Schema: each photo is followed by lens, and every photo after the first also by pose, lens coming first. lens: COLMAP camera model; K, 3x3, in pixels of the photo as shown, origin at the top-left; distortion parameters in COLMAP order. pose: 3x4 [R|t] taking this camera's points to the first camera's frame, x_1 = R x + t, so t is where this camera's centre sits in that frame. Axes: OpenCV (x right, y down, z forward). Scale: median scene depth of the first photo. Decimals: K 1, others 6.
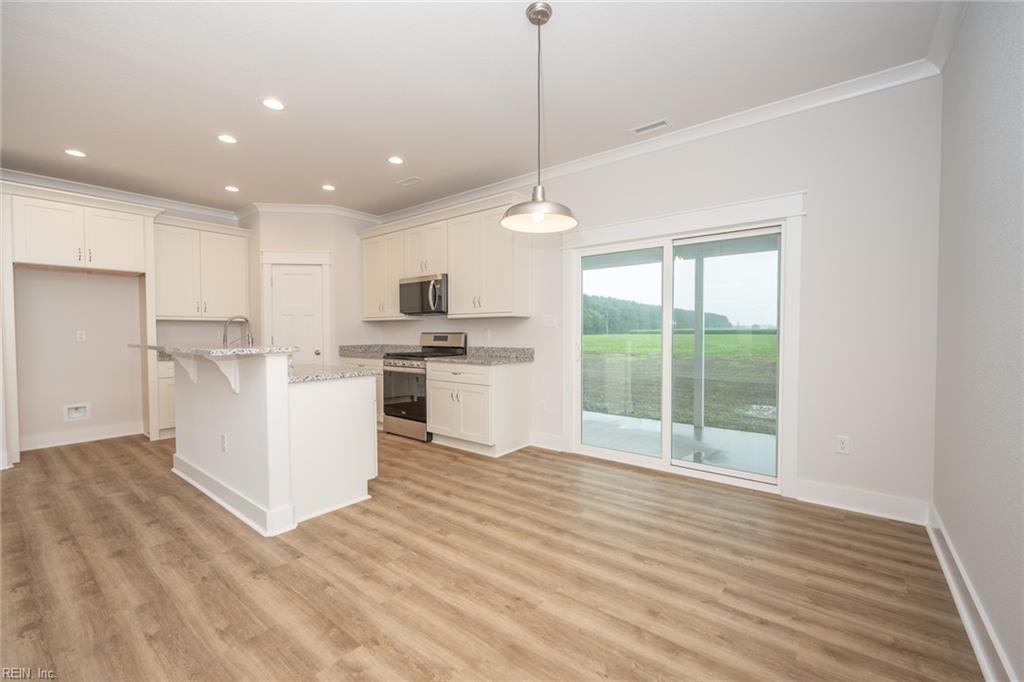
lens RADIAL K [[425.5, 0, 516.6], [0, 425.5, 343.2], [0, 0, 1]] dist [0.001626, -0.000126]
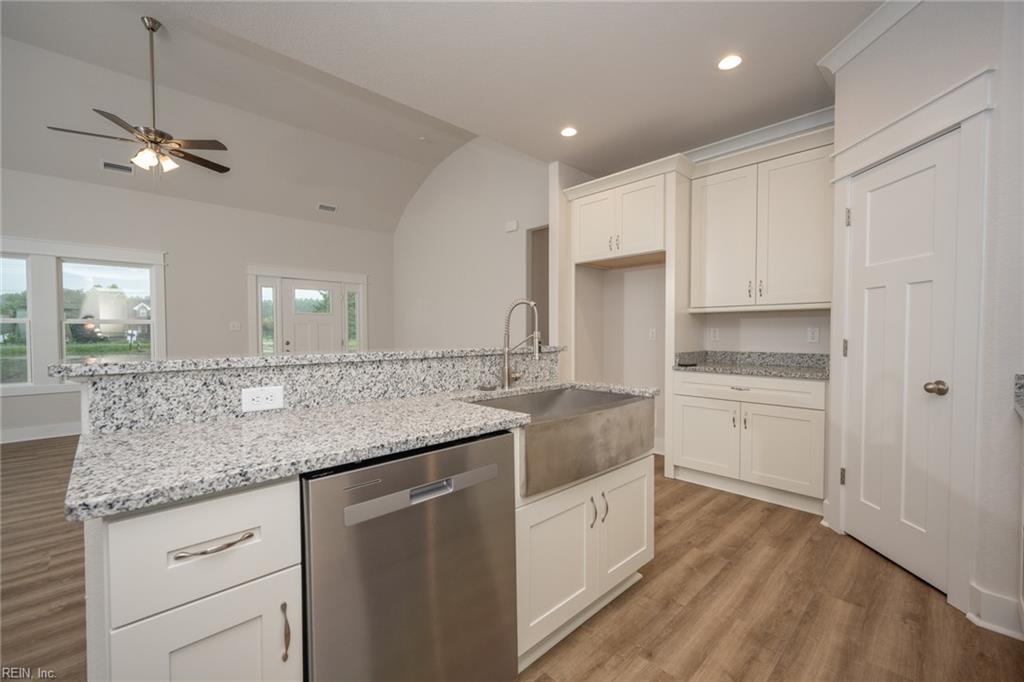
lens RADIAL K [[425.5, 0, 516.6], [0, 425.5, 343.2], [0, 0, 1]] dist [0.001626, -0.000126]
pose [[-0.130276, 0.026268, -0.991130, -0.090383], [-0.023724, 0.999280, 0.029603, -0.018688], [0.991194, 0.027370, -0.129559, 0.776193]]
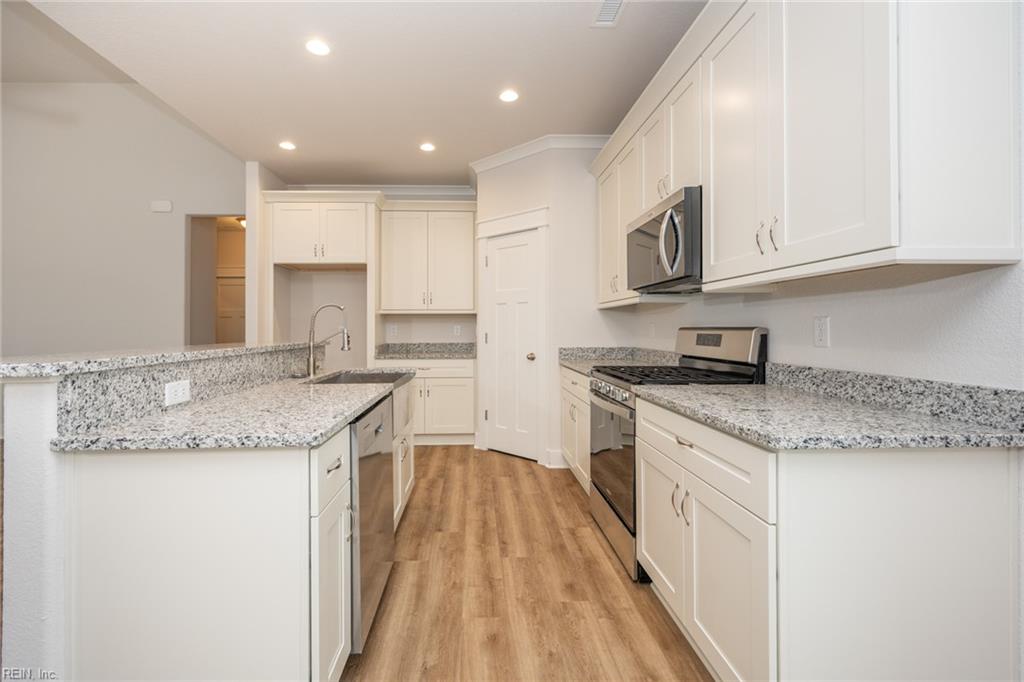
lens RADIAL K [[439.7, 0, 488.2], [0, 439.7, 326.5], [0, 0, 1]] dist [0.010260, -0.000110]
pose [[0.646562, -0.005140, -0.762845, 0.028374], [-0.016010, 0.999666, -0.020305, -0.012763], [0.762694, 0.025341, 0.646263, 0.538204]]
